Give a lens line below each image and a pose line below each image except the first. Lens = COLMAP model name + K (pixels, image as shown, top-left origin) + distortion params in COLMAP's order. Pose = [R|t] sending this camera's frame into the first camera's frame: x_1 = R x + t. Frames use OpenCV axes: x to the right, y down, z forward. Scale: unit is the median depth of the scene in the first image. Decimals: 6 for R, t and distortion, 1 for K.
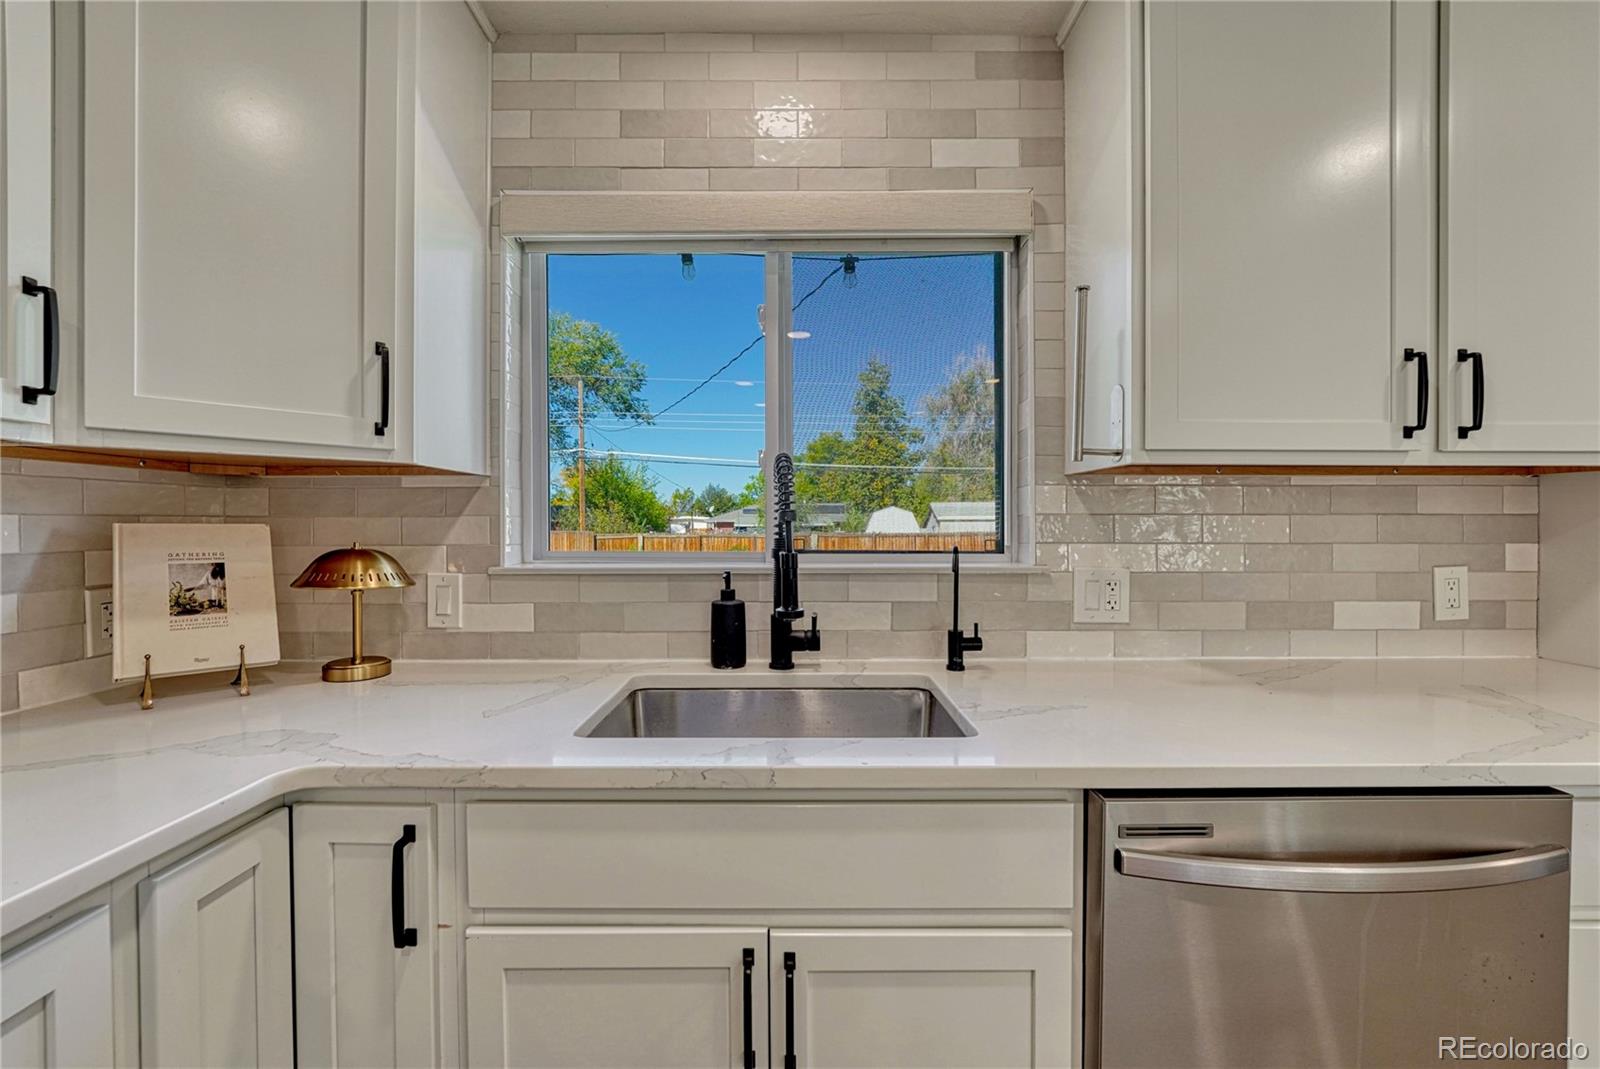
lens RADIAL K [[665.2, 0, 812.5], [0, 665.2, 527.3], [0, 0, 1]] dist [-0.015514, 0.001262]
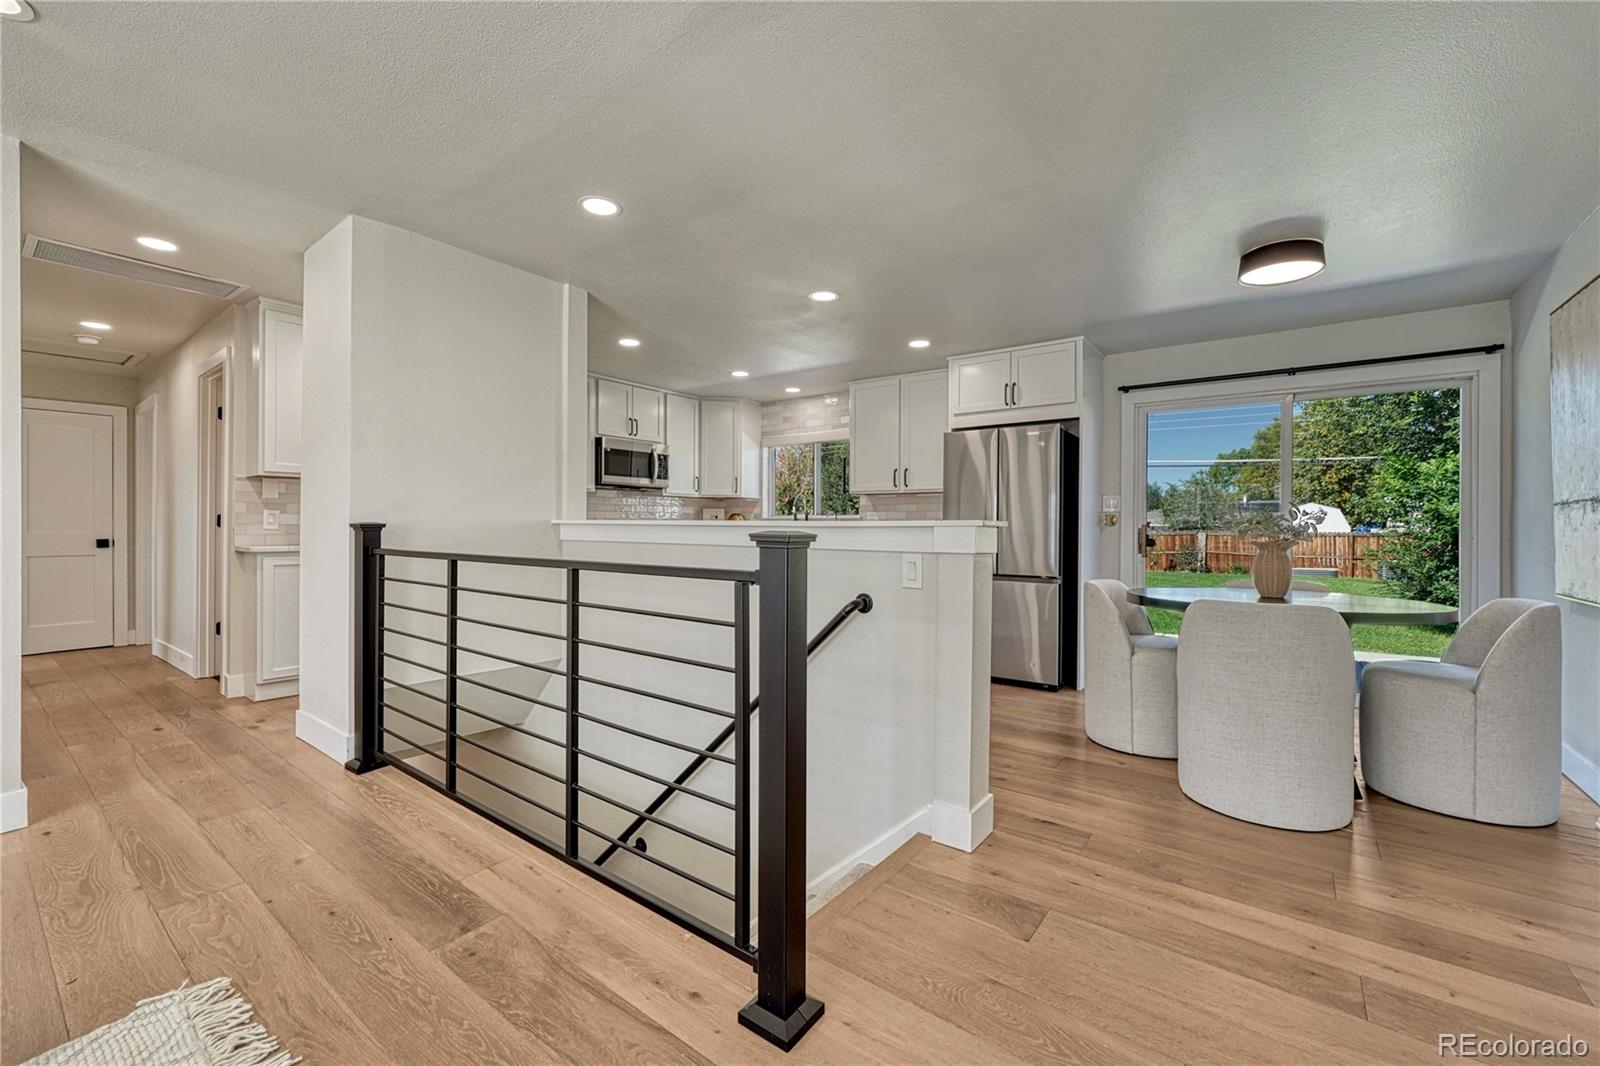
lens RADIAL K [[665.2, 0, 789.1], [0, 665.2, 515.3], [0, 0, 1]] dist [-0.015514, 0.001262]
pose [[0.784346, -0.004900, -0.620304, 2.862870], [-0.007415, 0.999823, -0.017273, 0.133859], [0.620279, 0.018148, 0.784171, -2.828606]]
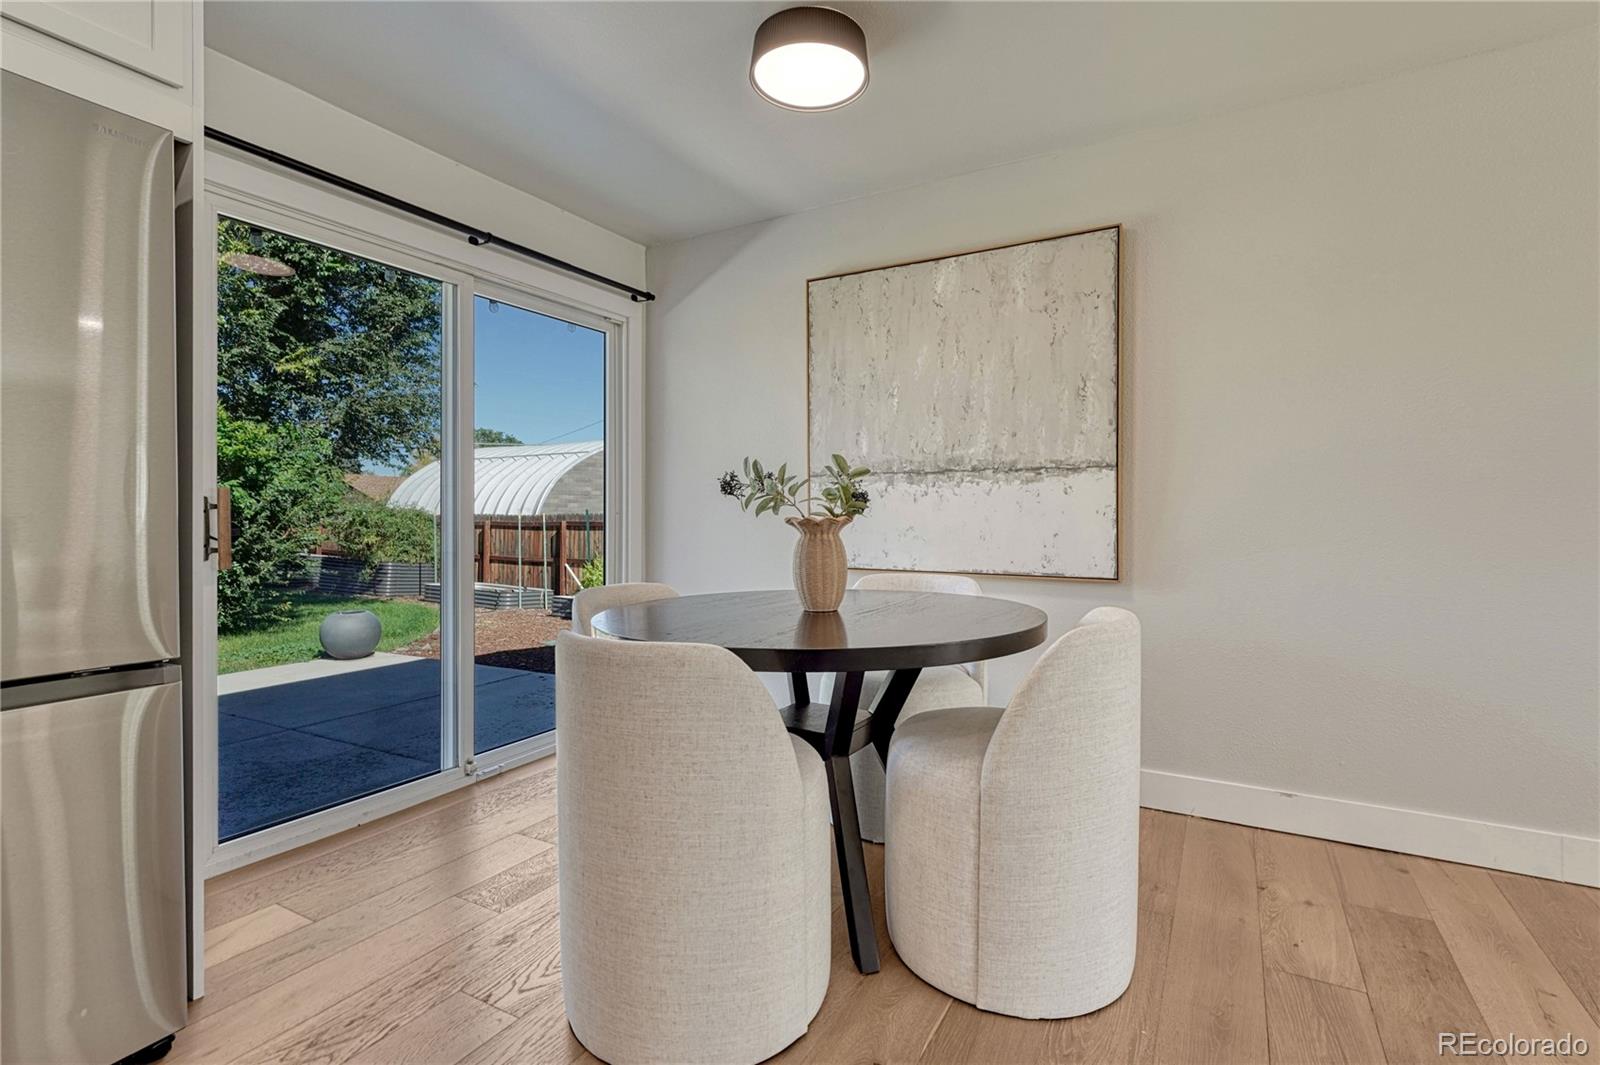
lens RADIAL K [[736.5, 0, 788.2], [0, 736.5, 519.5], [0, 0, 1]] dist [-0.008190, 0.000145]
pose [[0.510174, -0.006612, 0.860046, 1.419903], [-0.001125, 0.999964, 0.008355, 0.165111], [-0.860070, -0.005230, 0.510149, -0.735318]]
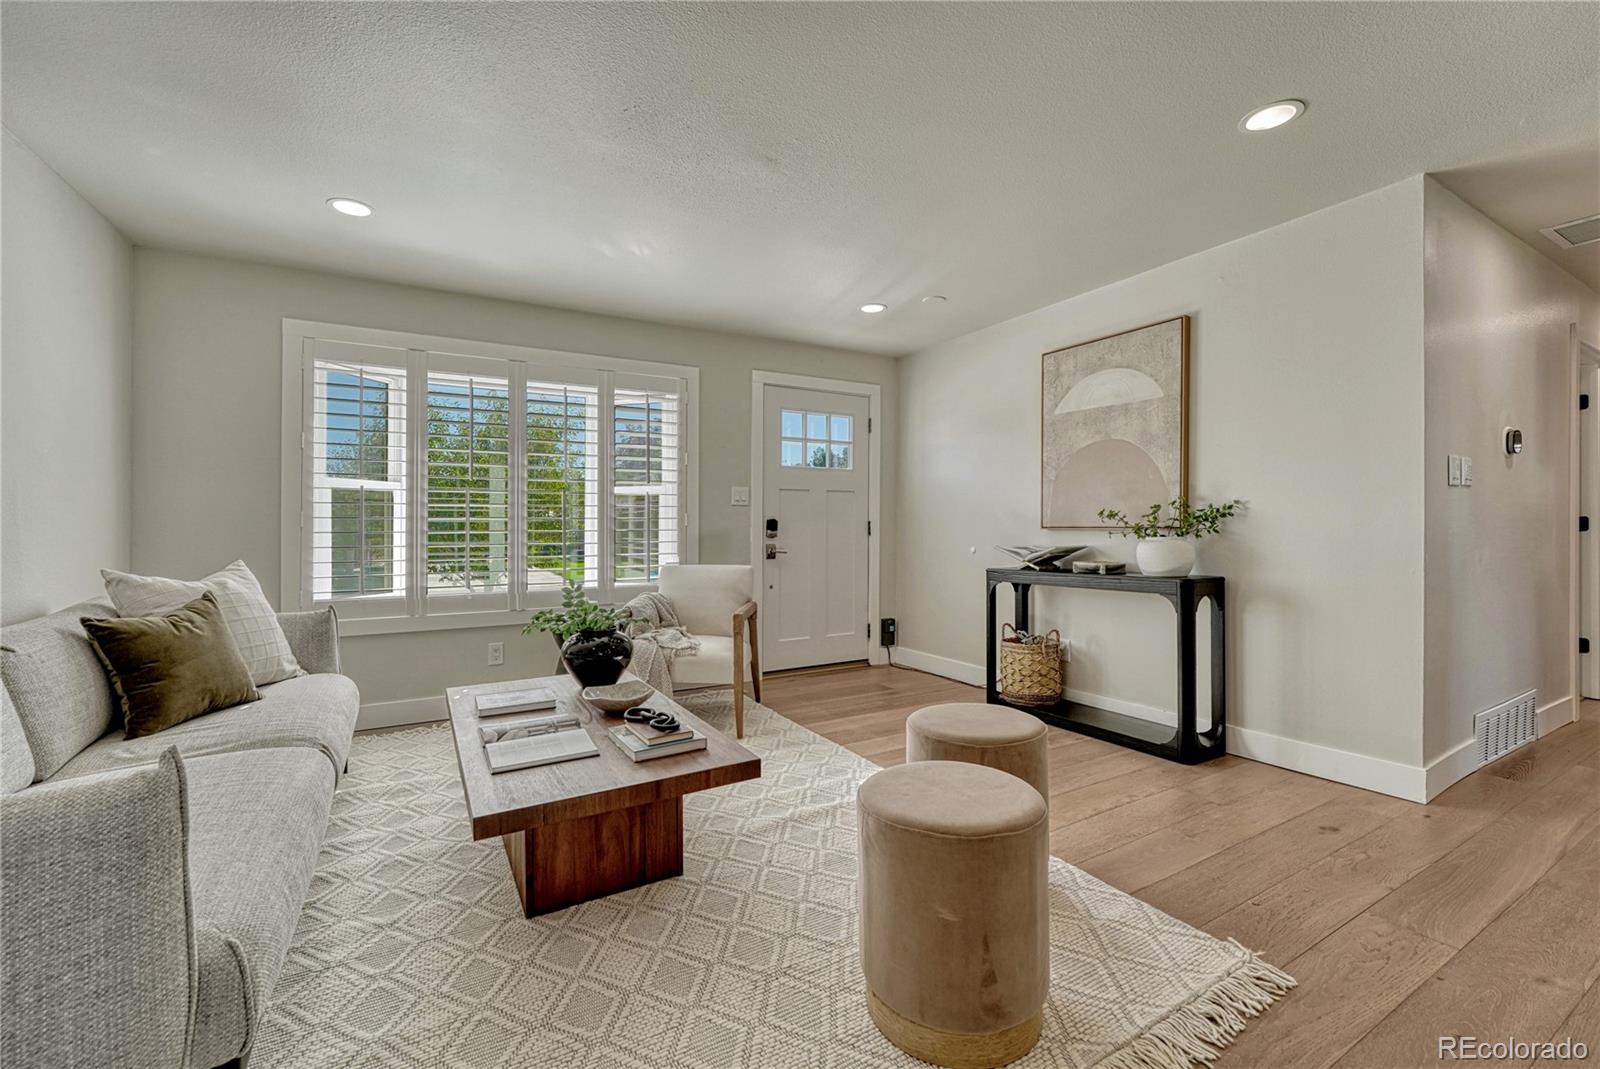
lens RADIAL K [[665.2, 0, 803.6], [0, 665.2, 521.8], [0, 0, 1]] dist [-0.015514, 0.001262]
pose [[-0.883557, 0.004658, -0.468300, 2.666184], [0.002302, 0.999982, 0.005602, 0.120611], [0.468318, 0.003872, -0.883552, -1.942827]]
